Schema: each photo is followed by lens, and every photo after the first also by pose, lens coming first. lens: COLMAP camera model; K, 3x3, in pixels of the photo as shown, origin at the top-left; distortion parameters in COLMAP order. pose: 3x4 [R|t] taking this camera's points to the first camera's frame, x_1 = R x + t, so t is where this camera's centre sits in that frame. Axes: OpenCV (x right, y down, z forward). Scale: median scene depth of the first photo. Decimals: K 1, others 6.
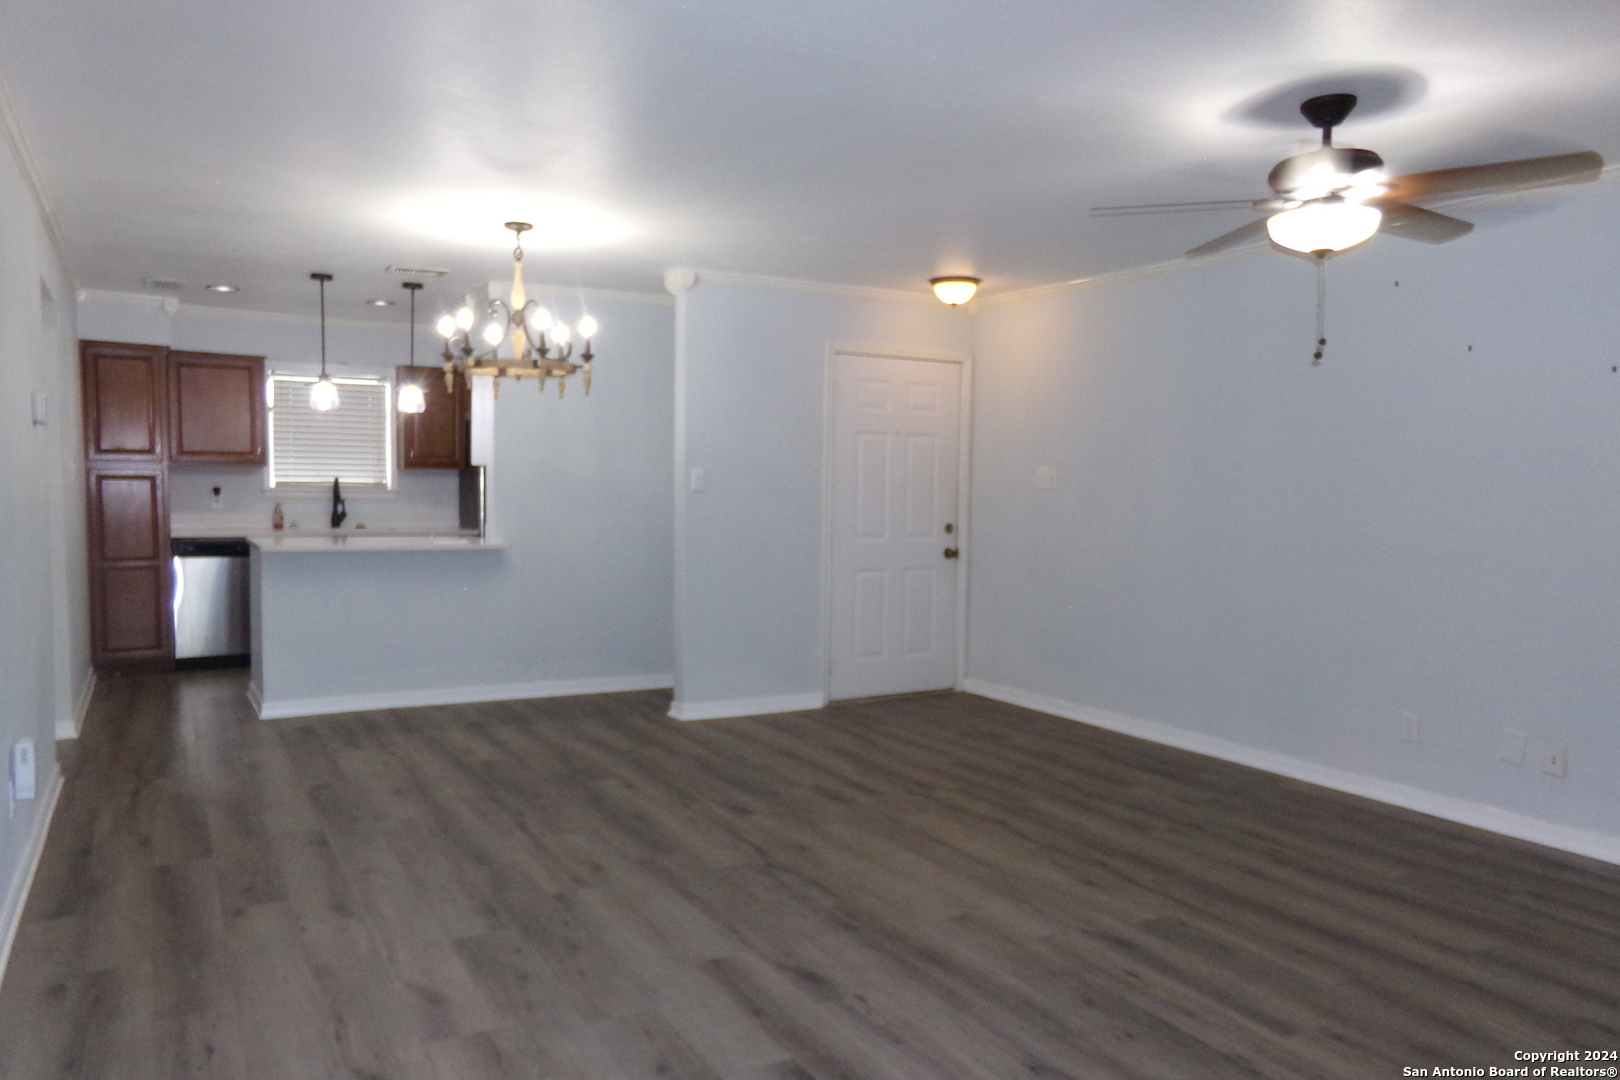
lens RADIAL K [[1137.3, 0, 801.5], [0, 1137.3, 526.3], [0, 0, 1]] dist [-0.041802, 0.089083]
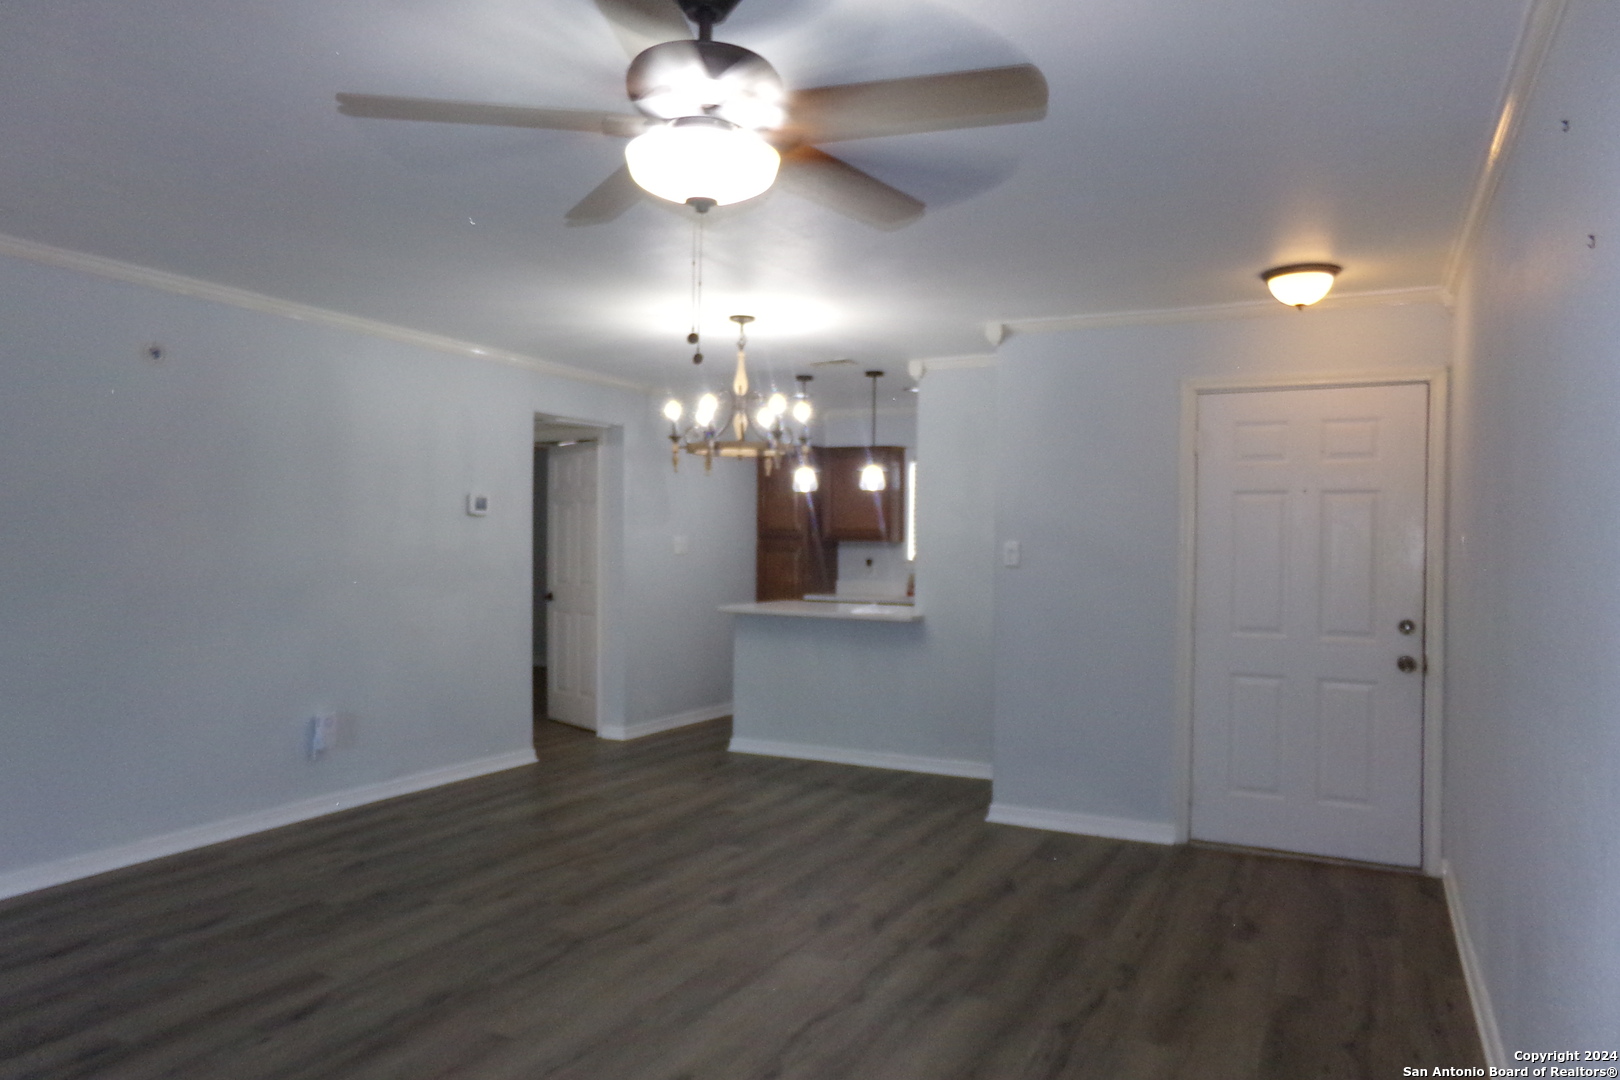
lens RADIAL K [[1137.3, 0, 801.7], [0, 1137.3, 551.5], [0, 0, 1]] dist [-0.041802, 0.089083]
pose [[0.562408, 0.002624, -0.826856, 0.521397], [-0.039499, 0.998939, -0.023696, -0.014092], [0.825916, 0.045987, 0.561915, 0.341713]]
